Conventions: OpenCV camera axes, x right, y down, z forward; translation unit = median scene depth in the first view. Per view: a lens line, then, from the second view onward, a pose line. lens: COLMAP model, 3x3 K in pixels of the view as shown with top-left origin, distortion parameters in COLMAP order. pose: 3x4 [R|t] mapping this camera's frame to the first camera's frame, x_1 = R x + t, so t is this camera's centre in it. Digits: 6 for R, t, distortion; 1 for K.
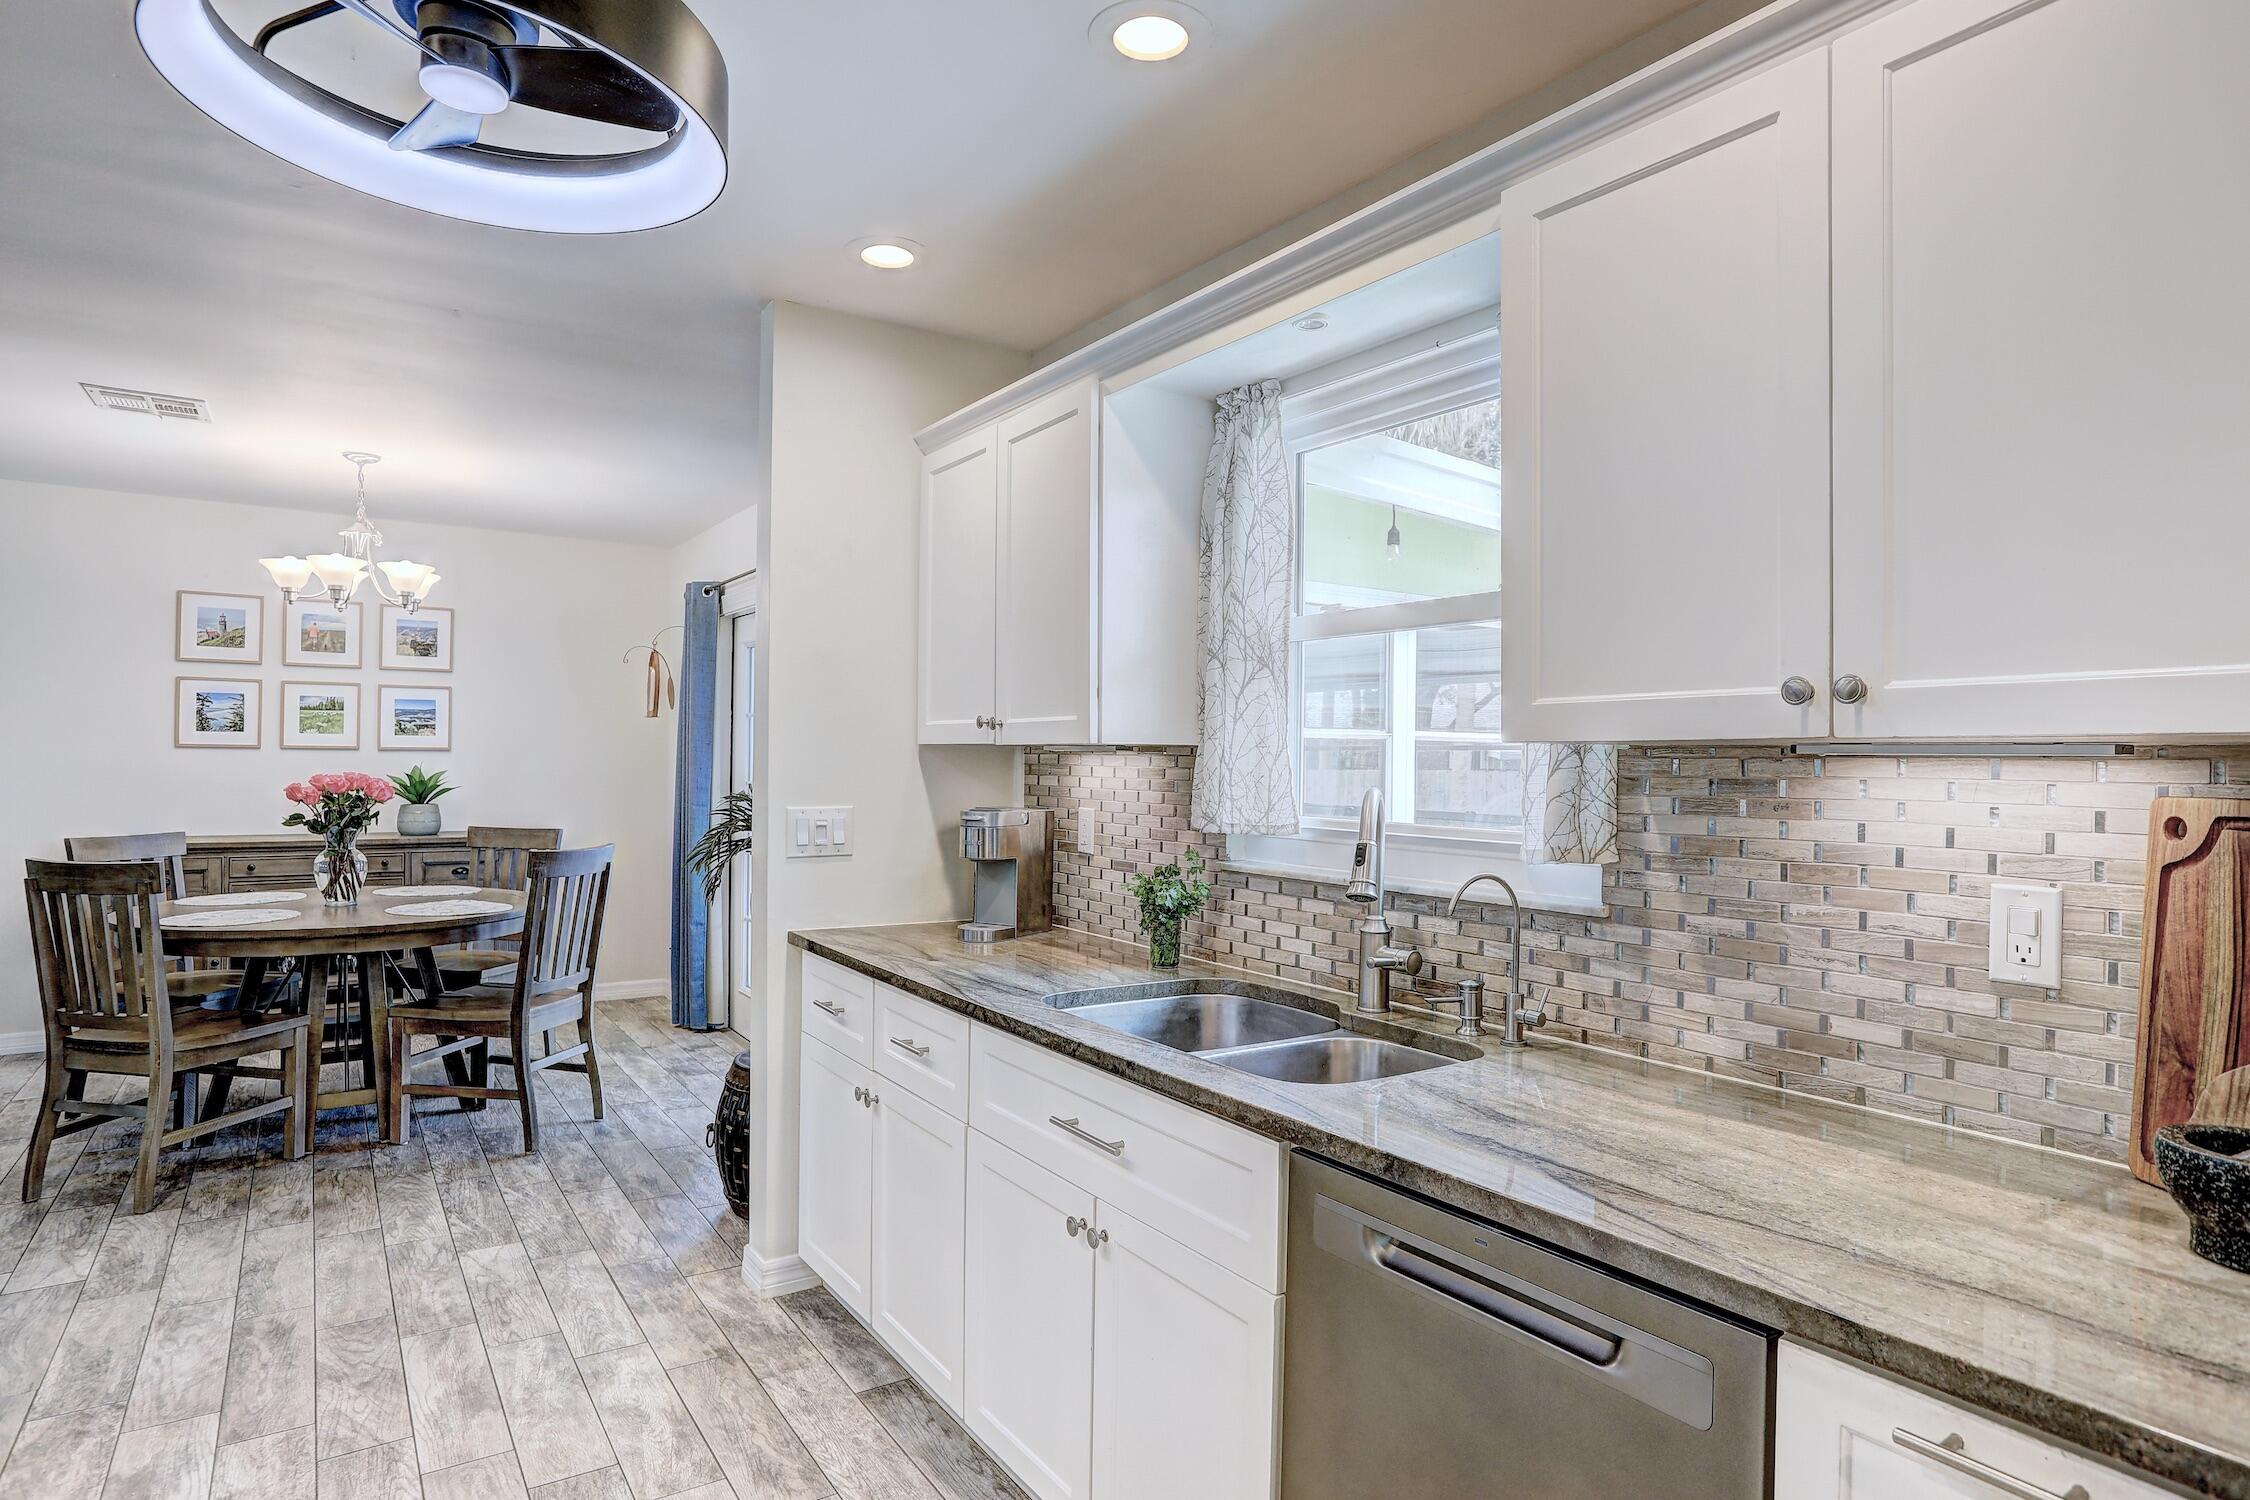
lens RADIAL K [[1213.4, 0, 1126.4], [0, 1213.4, 757.9], [0, 0, 1]] dist [-0.026046, 0.016642]
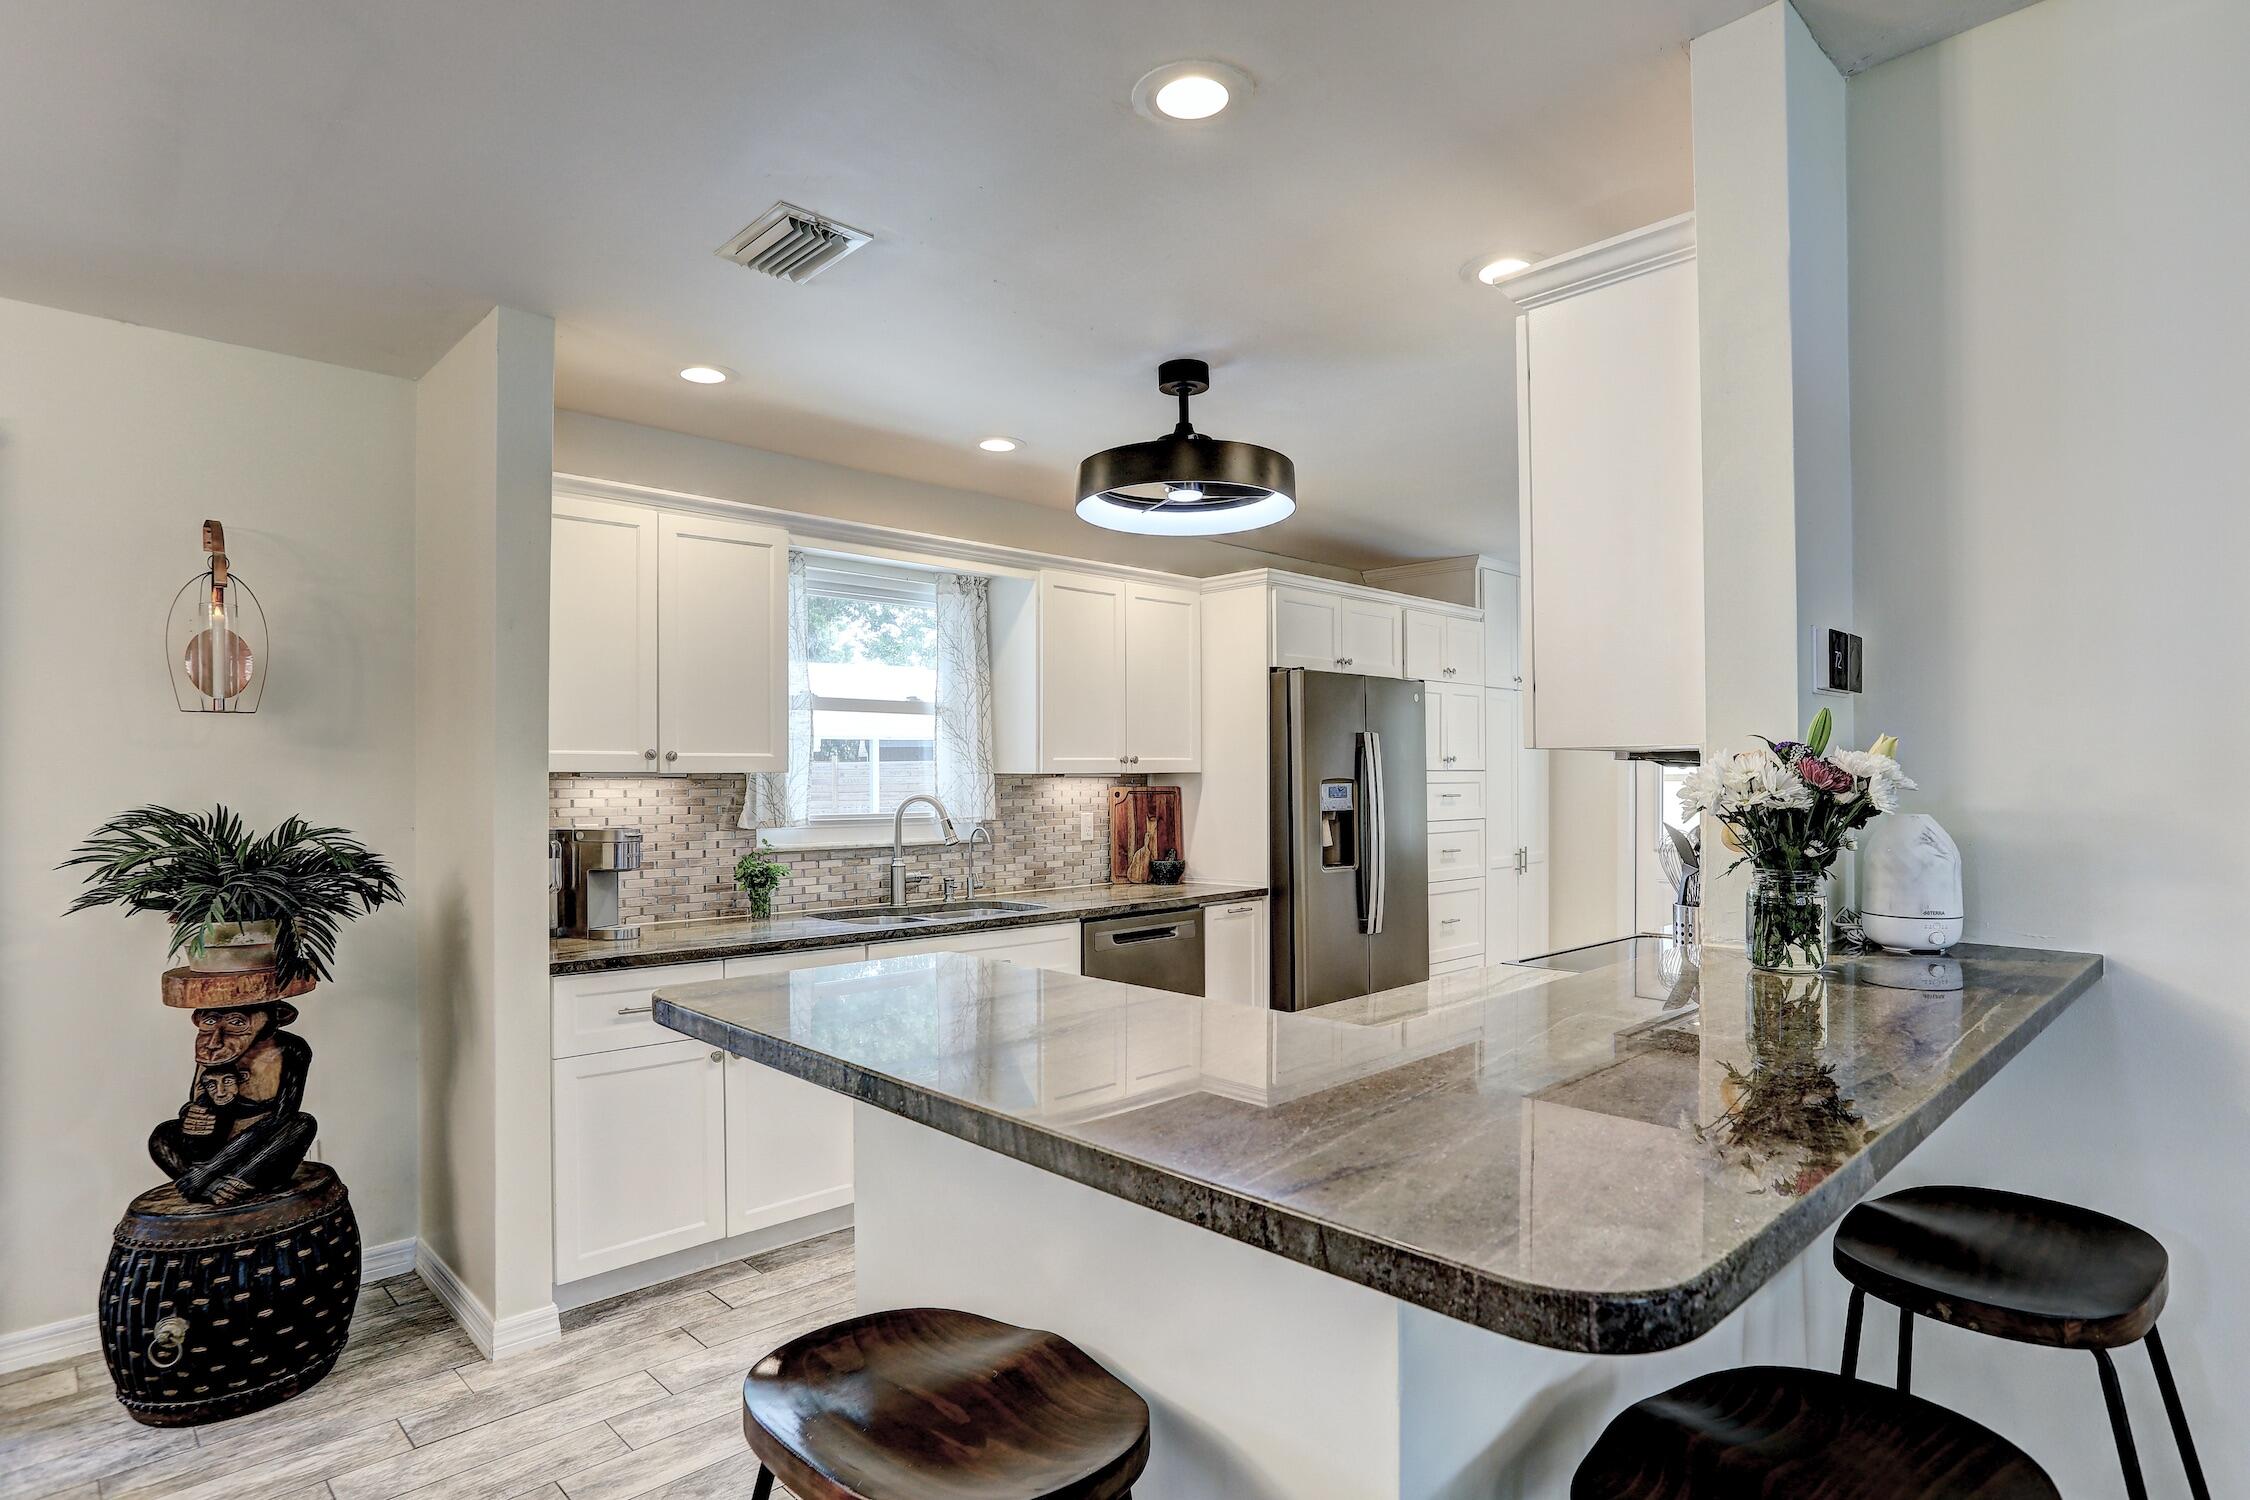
lens RADIAL K [[1213.4, 0, 1120.8], [0, 1213.4, 759.3], [0, 0, 1]] dist [-0.026046, 0.016642]
pose [[-0.171108, -0.000305, 0.985252, -1.084797], [-0.004852, 0.999988, -0.000534, -0.020328], [-0.985240, -0.004872, -0.171107, 0.582223]]
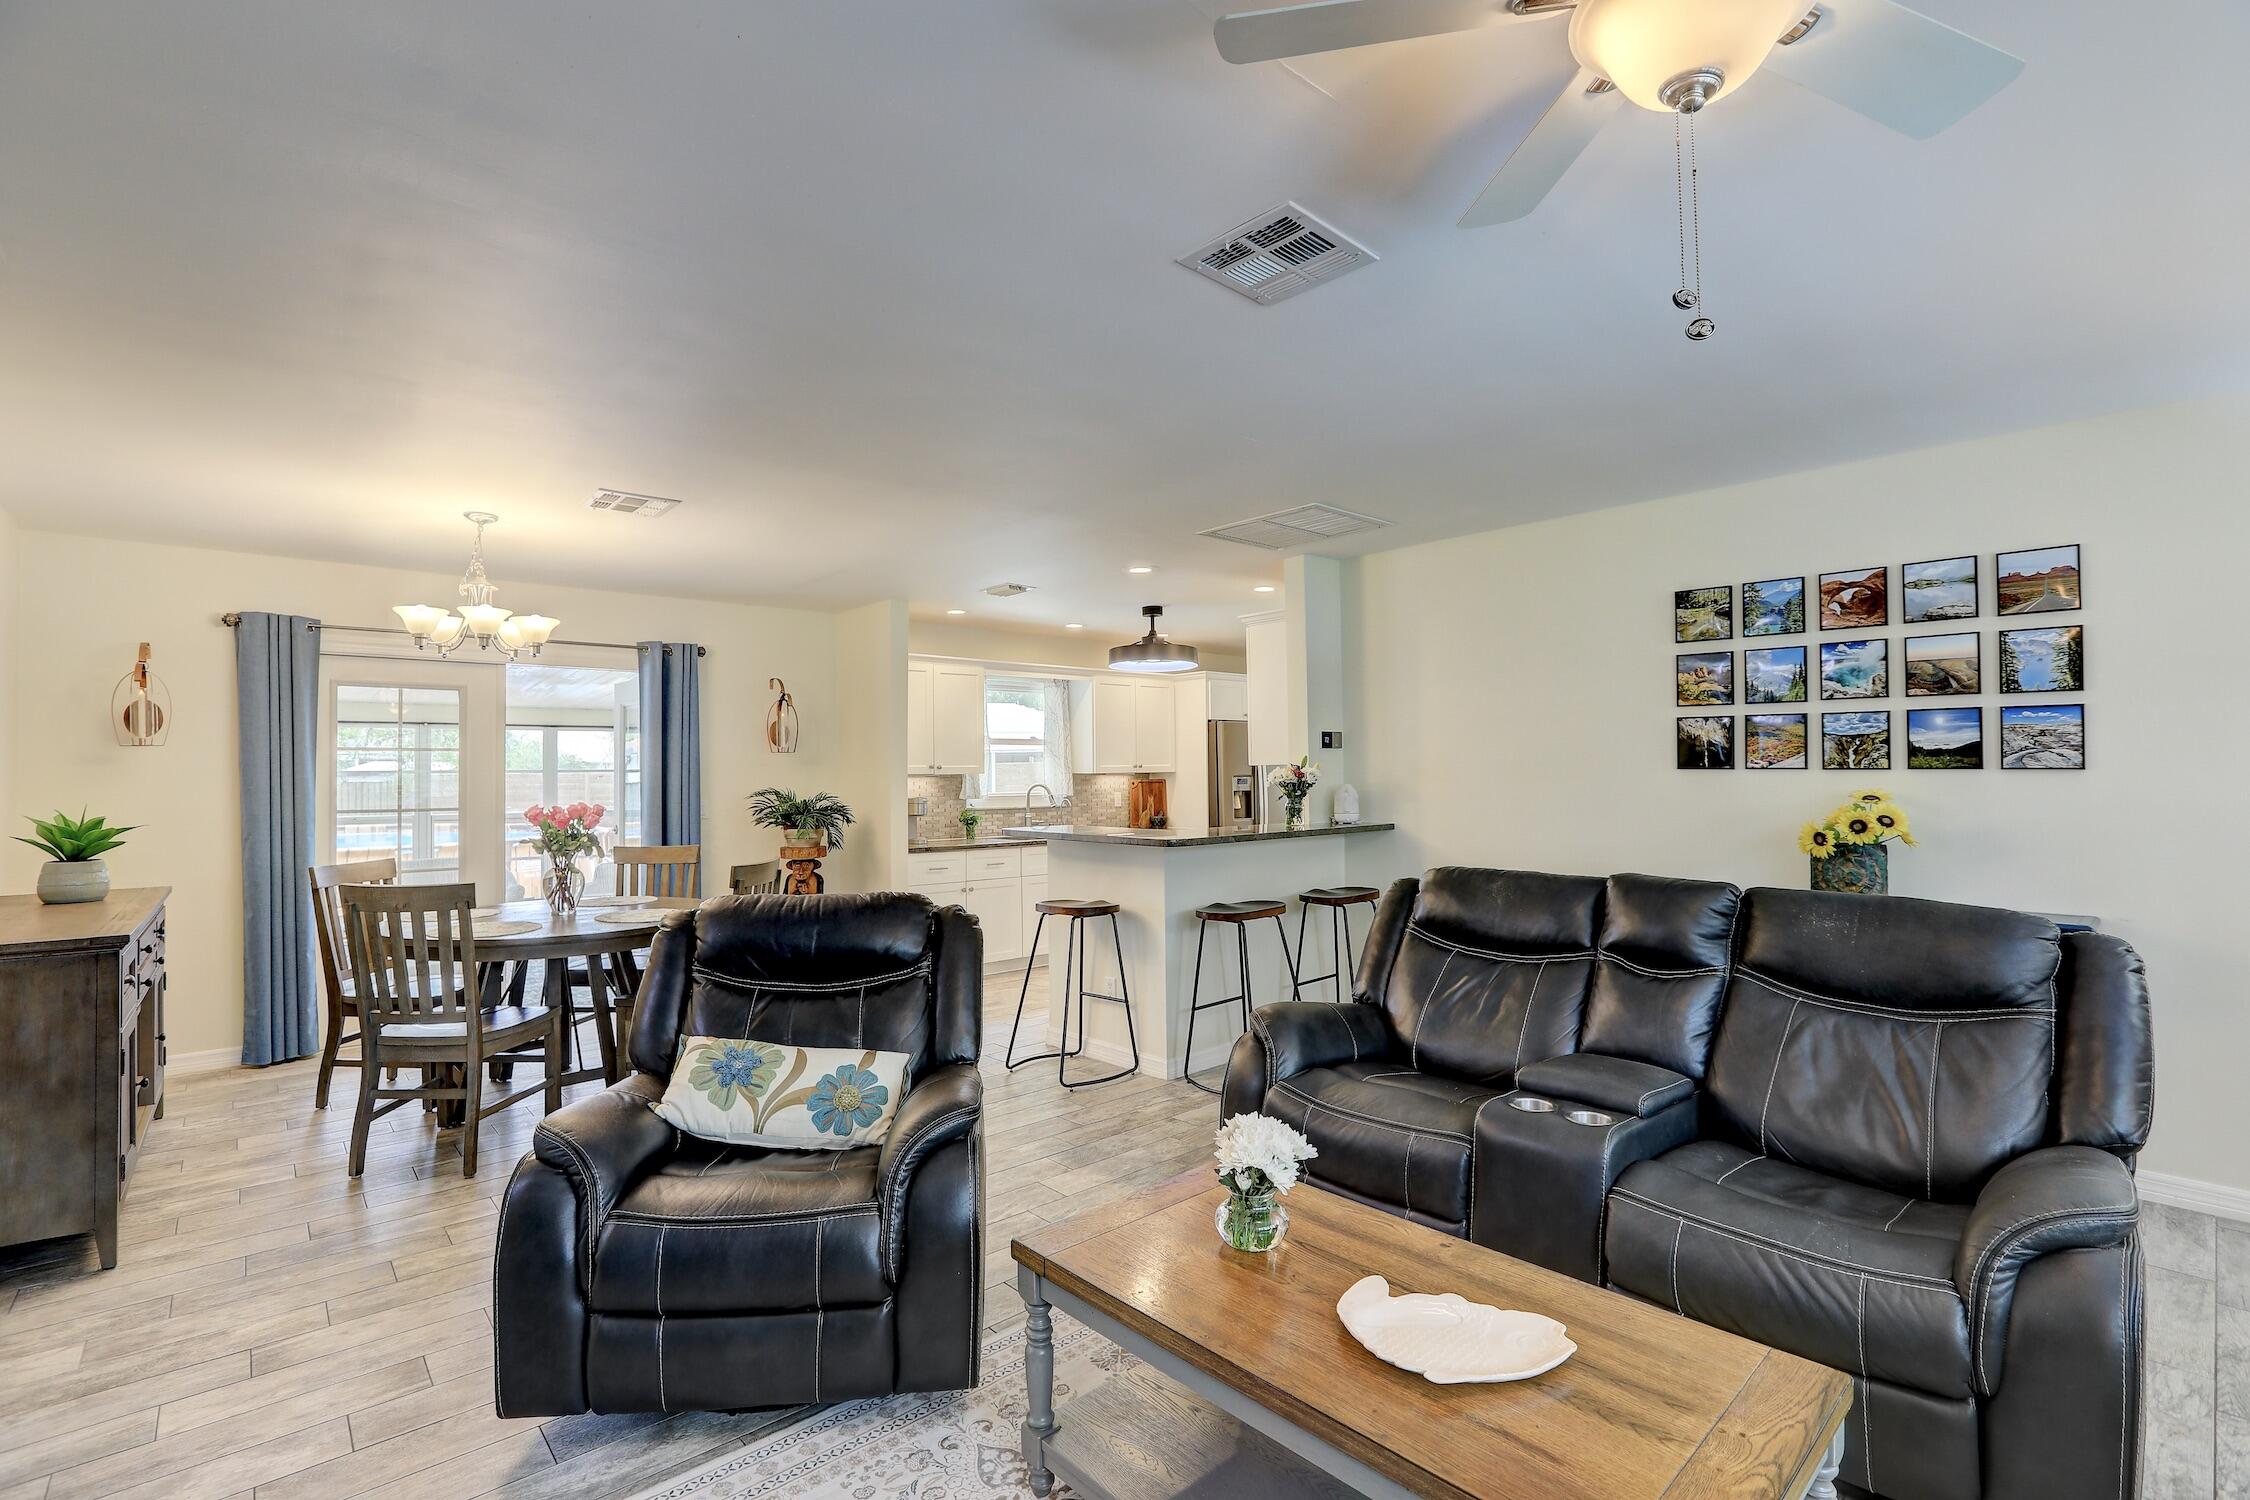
lens RADIAL K [[1017.3, 0, 1140.7], [0, 1017.3, 755.0], [0, 0, 1]] dist [-0.005170, 0.002174]
pose [[-0.154295, 0.004654, 0.988014, -2.012164], [0.002830, 0.999987, -0.004269, -0.035554], [-0.988021, 0.002137, -0.154306, 0.688907]]
